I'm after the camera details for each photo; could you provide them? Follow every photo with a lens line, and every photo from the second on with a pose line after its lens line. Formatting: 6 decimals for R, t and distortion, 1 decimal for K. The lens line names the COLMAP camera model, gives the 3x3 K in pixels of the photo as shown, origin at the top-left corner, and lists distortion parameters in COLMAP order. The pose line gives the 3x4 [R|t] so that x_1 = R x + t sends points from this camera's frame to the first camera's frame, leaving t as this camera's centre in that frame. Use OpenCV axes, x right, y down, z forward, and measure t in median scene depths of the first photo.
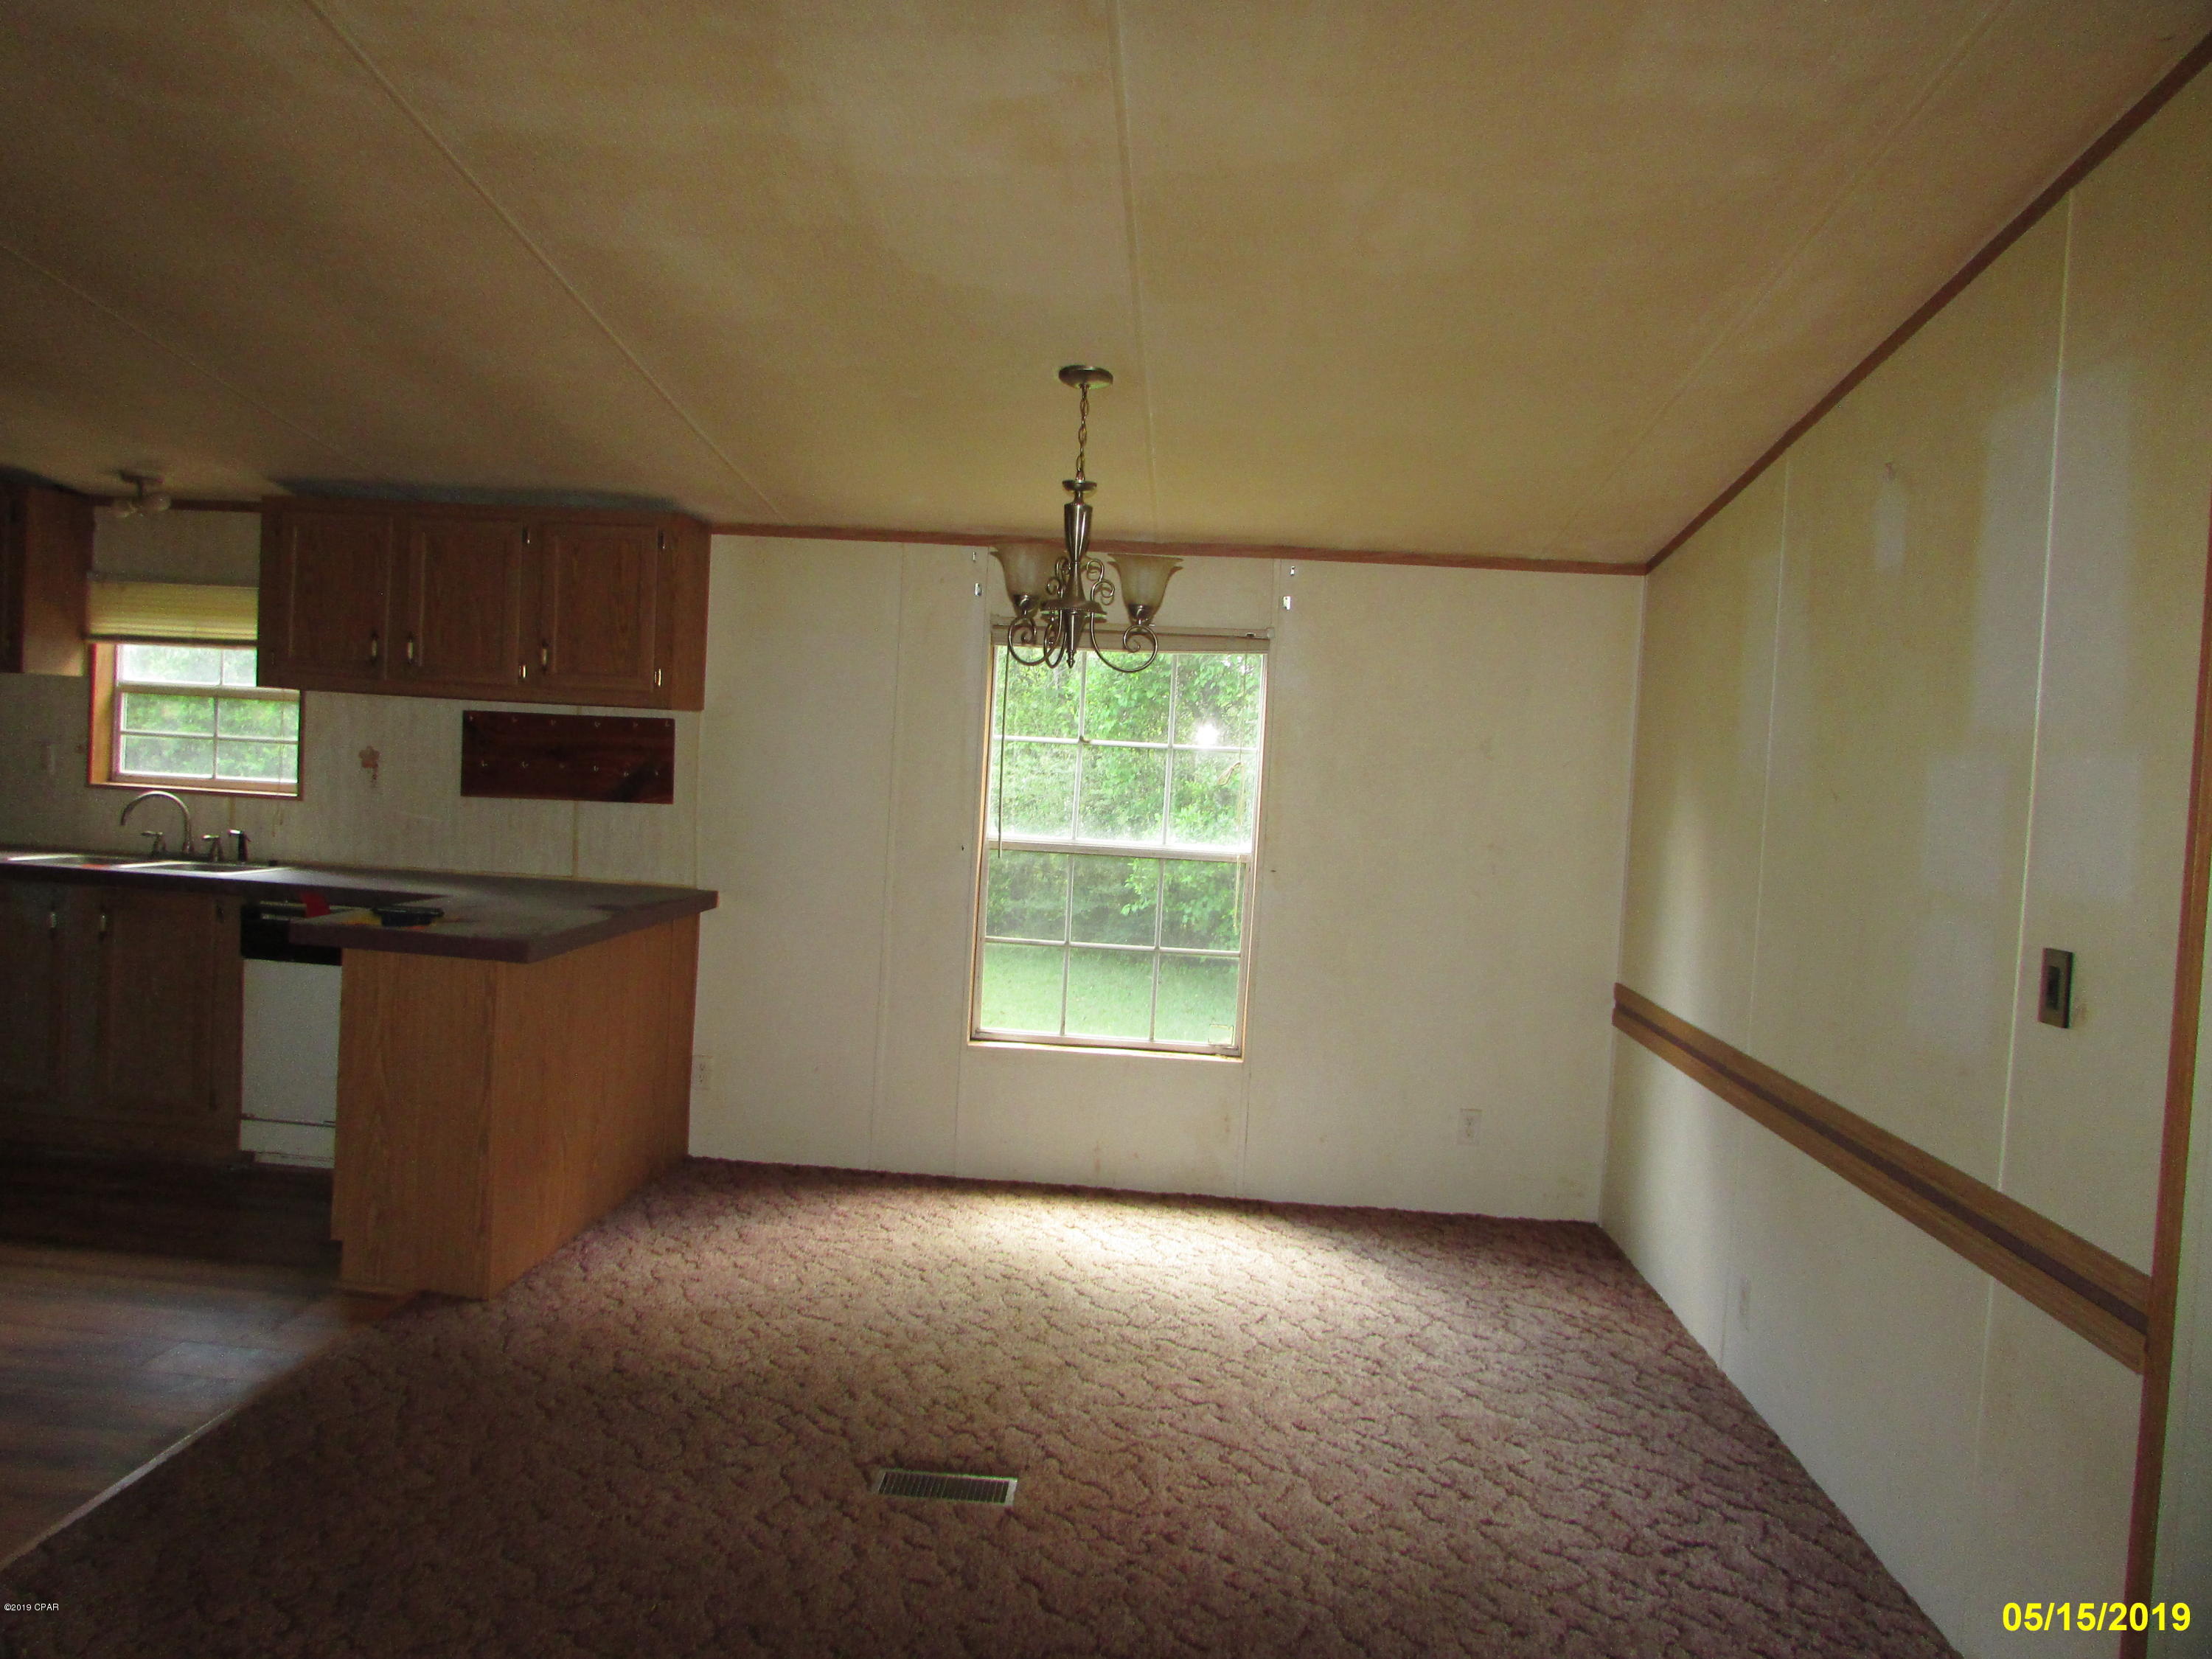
lens RADIAL K [[1538.4, 0, 1106.0], [0, 1538.4, 829.5], [0, 0, 1]] dist [-0.060490, -0.000252]
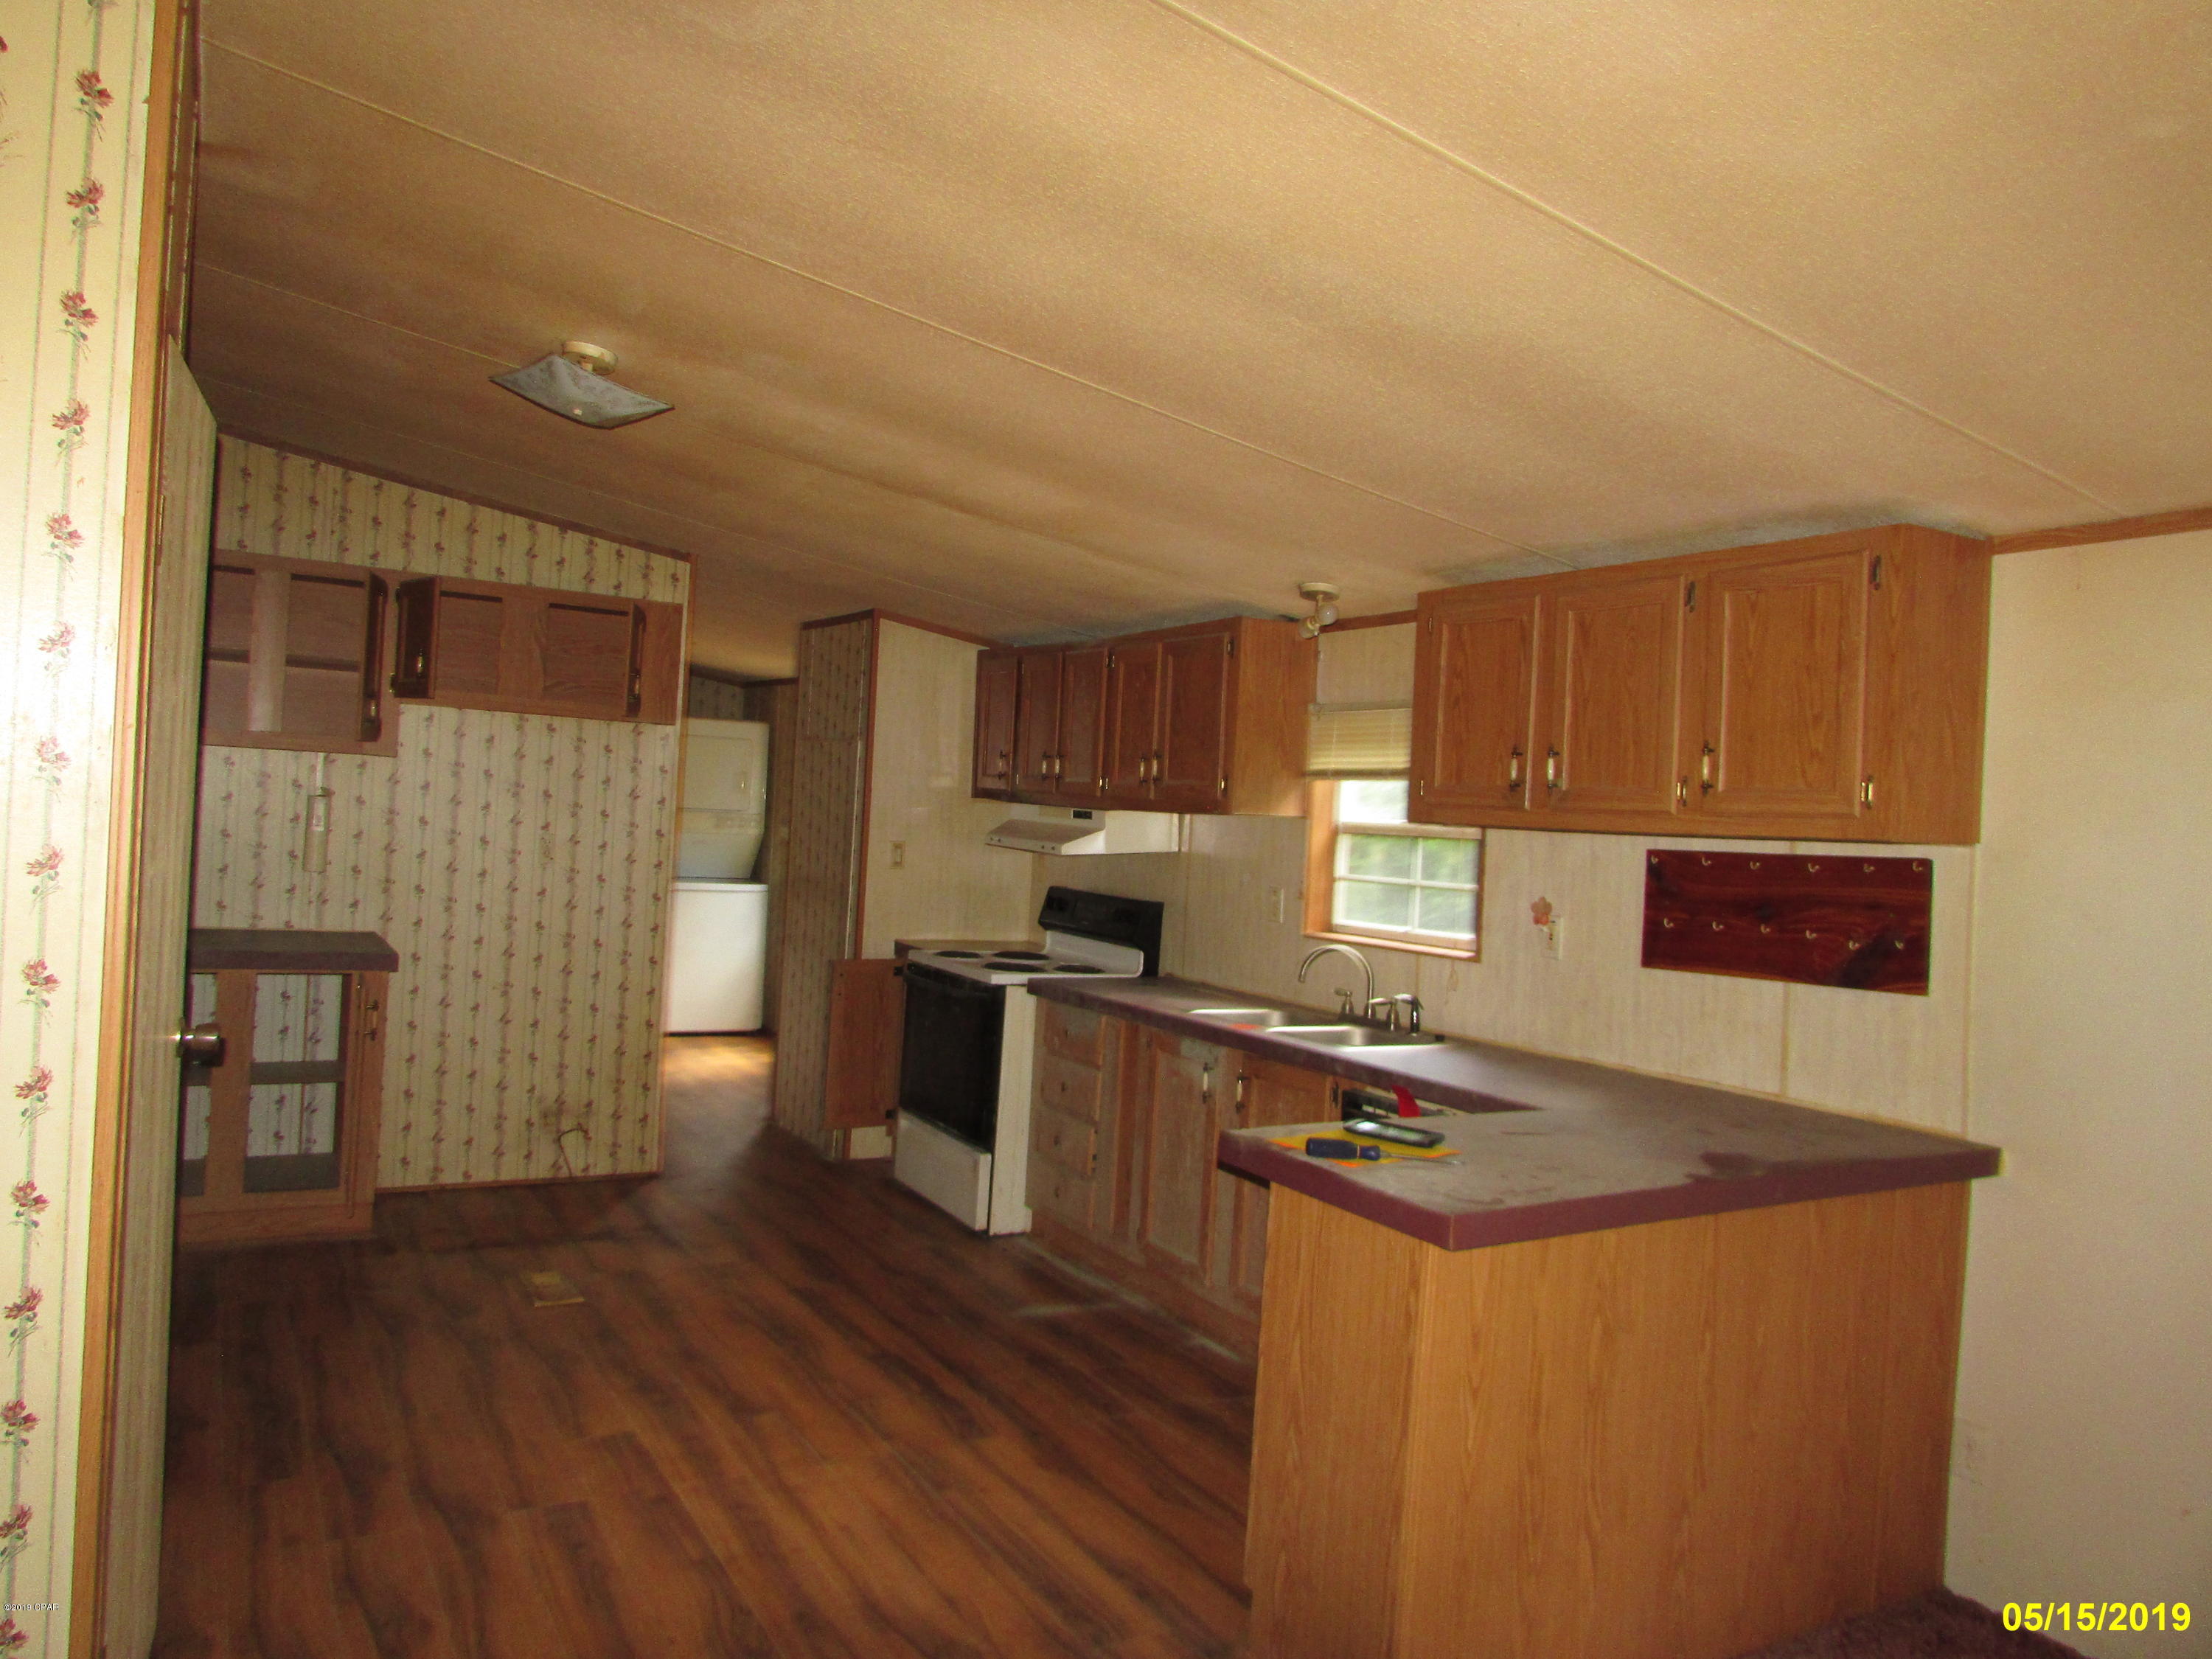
lens RADIAL K [[1538.4, 0, 1106.0], [0, 1538.4, 829.5], [0, 0, 1]] dist [-0.060490, -0.000252]
pose [[0.546112, -0.025291, -0.837330, 0.048975], [-0.055248, 0.996281, -0.066125, -0.025357], [0.835888, 0.082372, 0.542684, 0.388673]]
